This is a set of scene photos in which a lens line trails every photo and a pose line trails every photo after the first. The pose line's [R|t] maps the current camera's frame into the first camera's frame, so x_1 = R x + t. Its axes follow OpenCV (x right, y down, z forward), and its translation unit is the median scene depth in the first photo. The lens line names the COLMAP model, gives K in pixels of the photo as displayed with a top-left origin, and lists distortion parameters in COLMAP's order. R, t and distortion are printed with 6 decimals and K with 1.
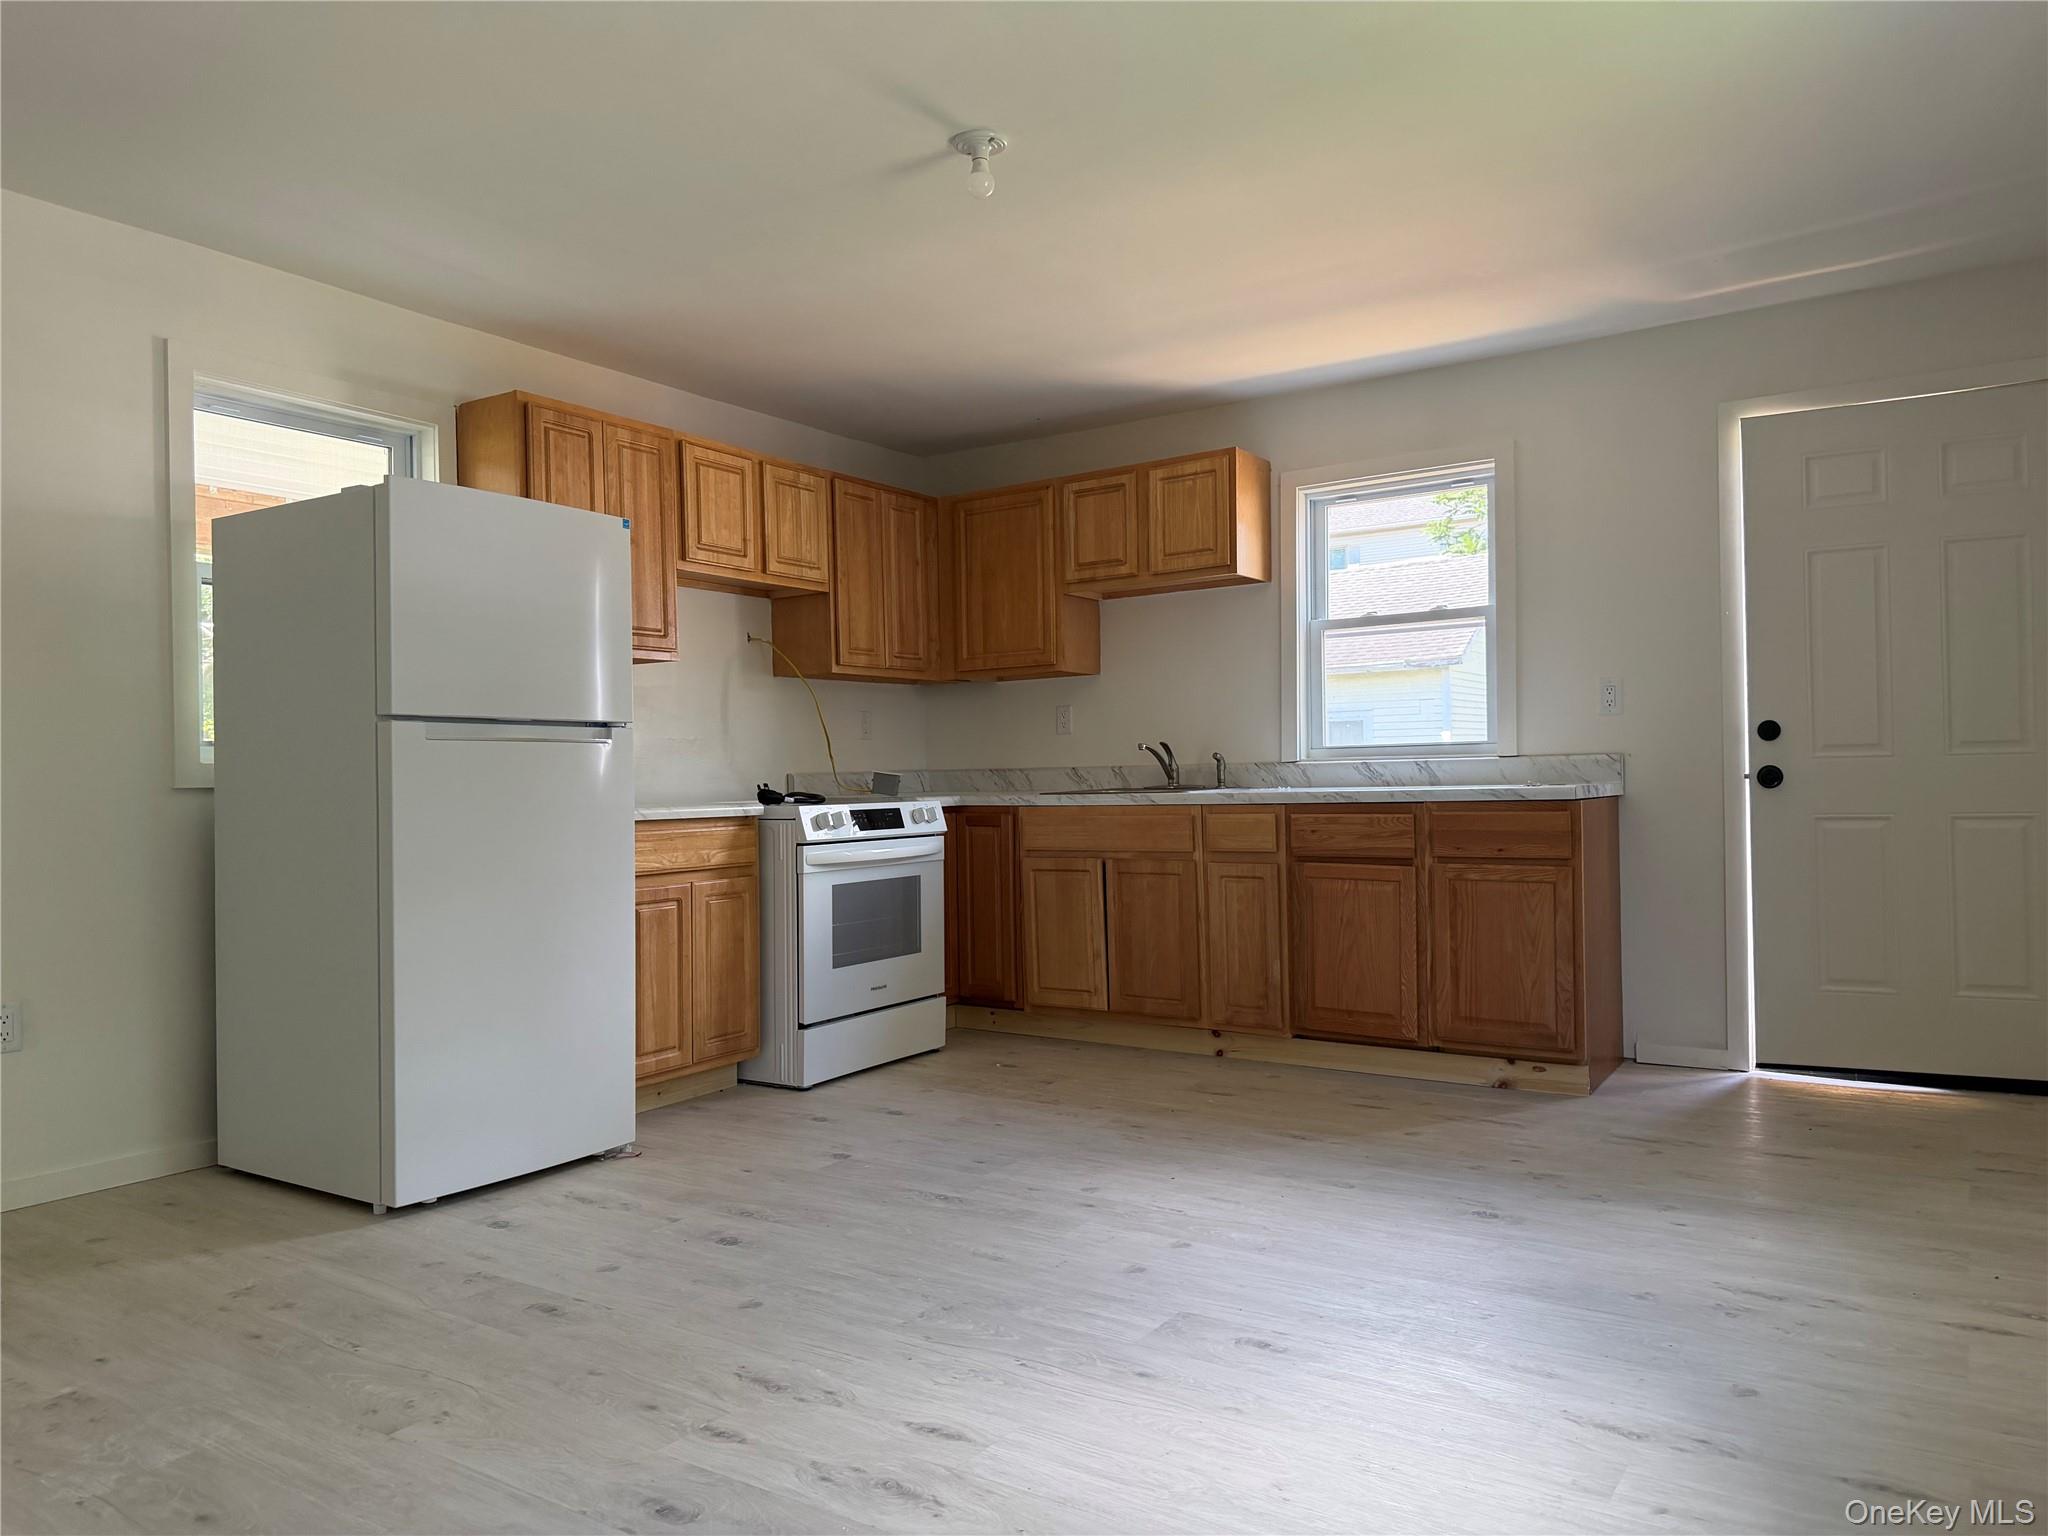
lens RADIAL K [[1439.8, 0, 1006.2], [0, 1439.8, 779.7], [0, 0, 1]] dist [0.061612, -0.072057]
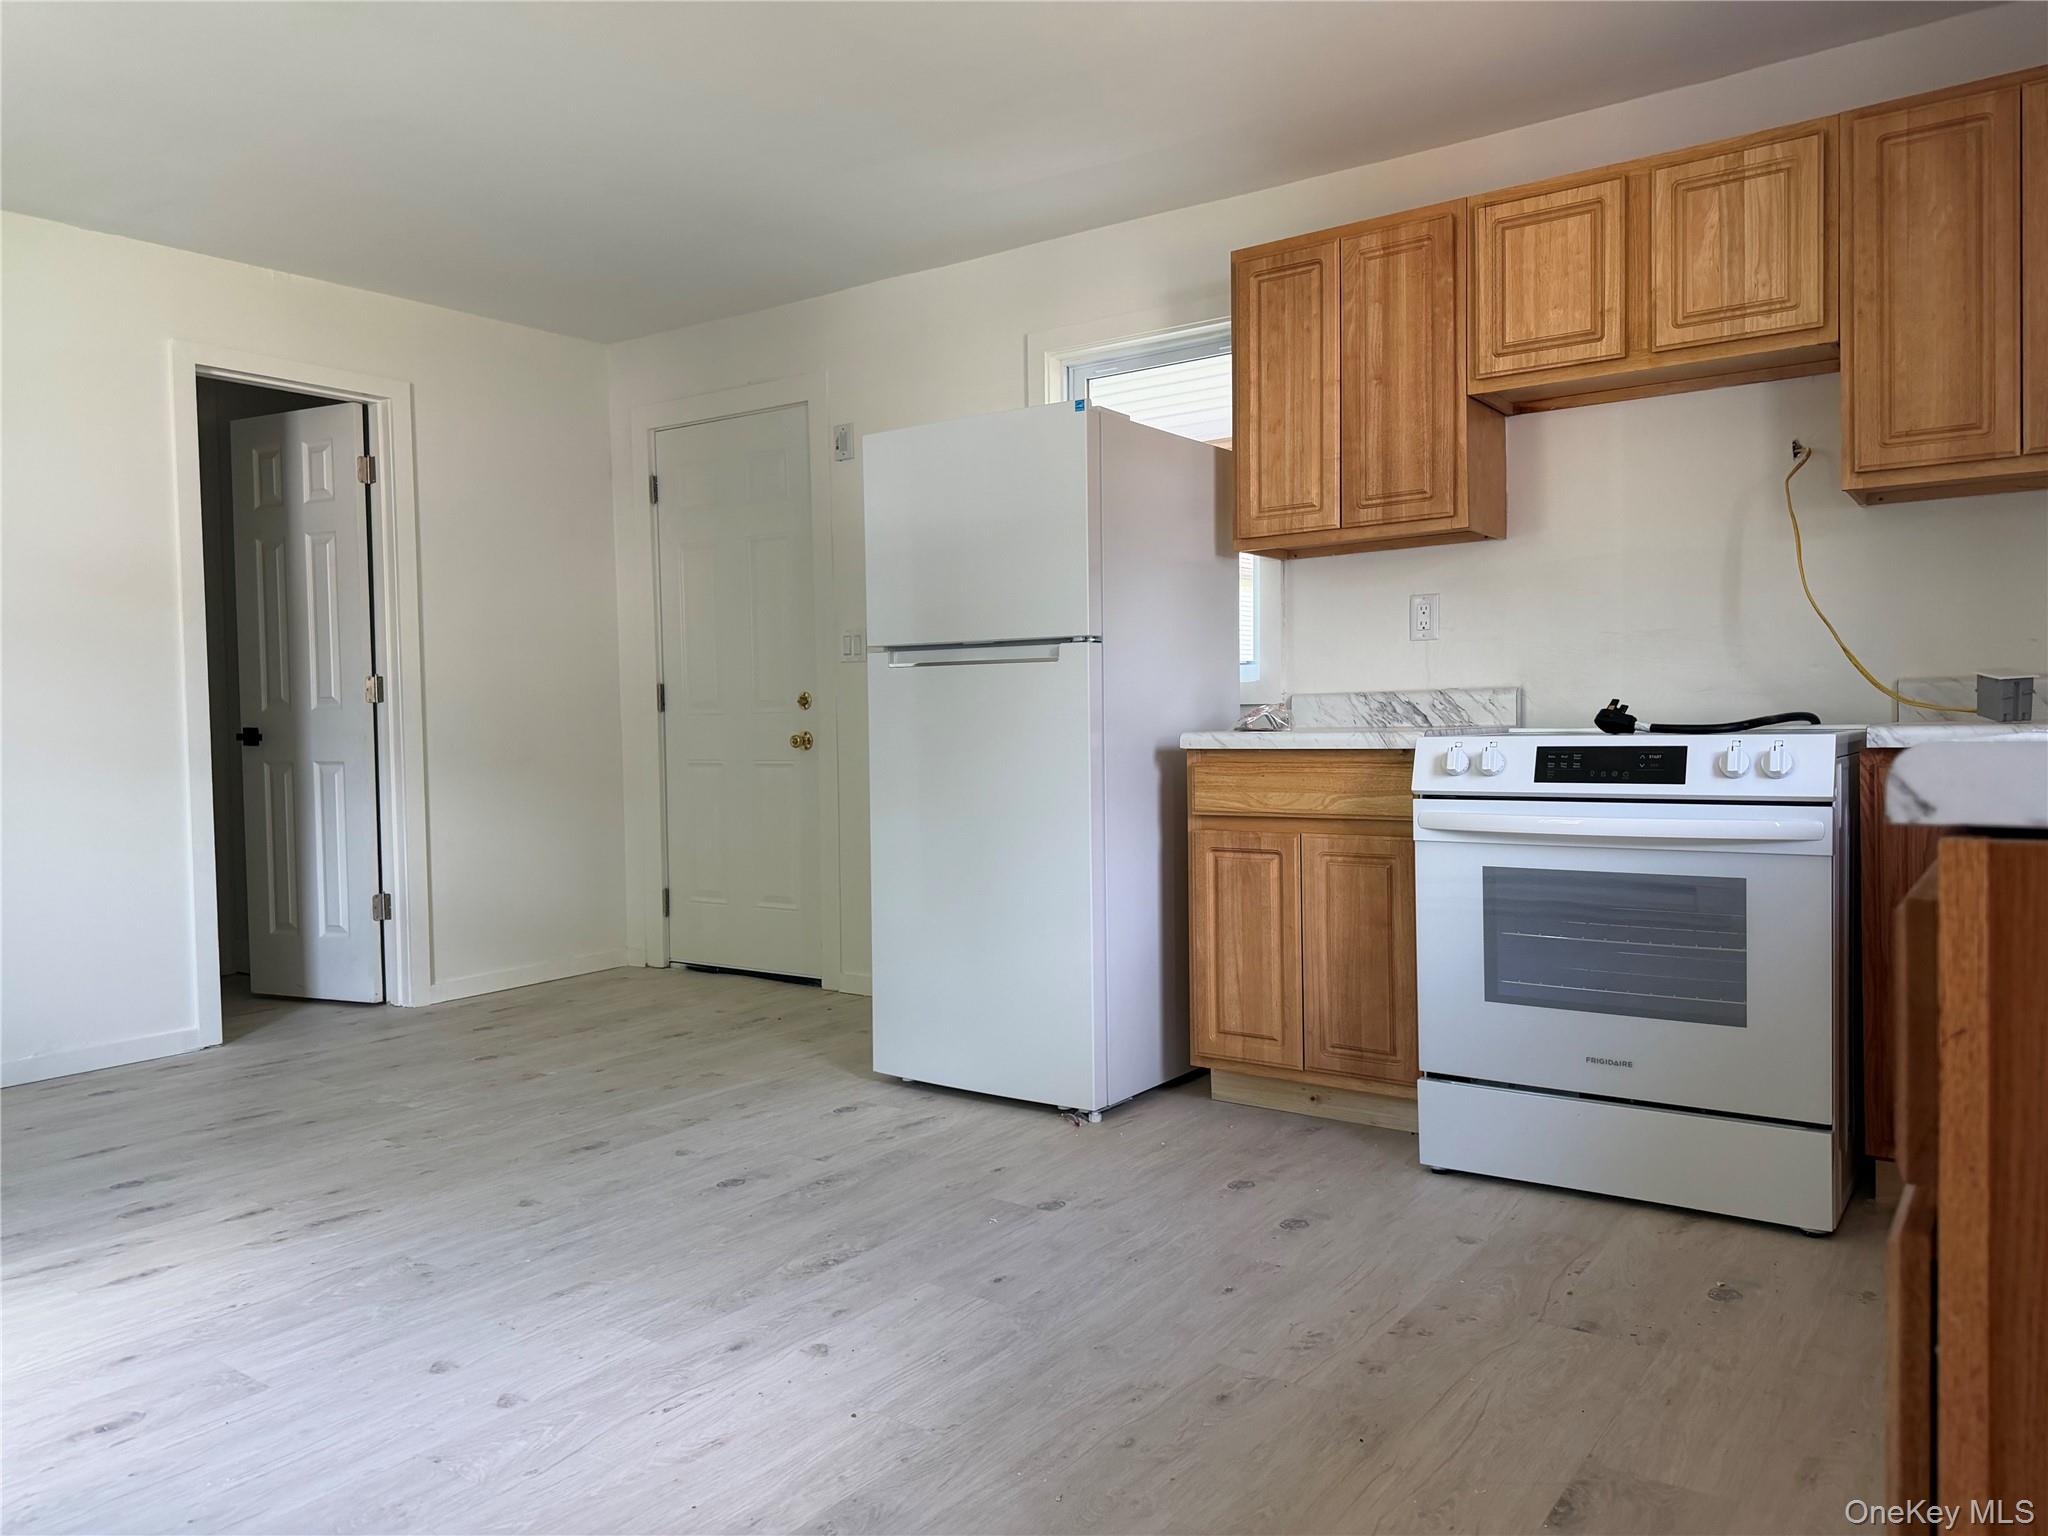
lens RADIAL K [[1439.8, 0, 1033.9], [0, 1439.8, 768.9], [0, 0, 1]] dist [0.061612, -0.072057]
pose [[-0.030313, 0.054955, -0.998029, 0.678179], [0.016478, 0.998379, 0.054474, -0.008108], [0.999405, -0.014794, -0.031169, 1.104873]]
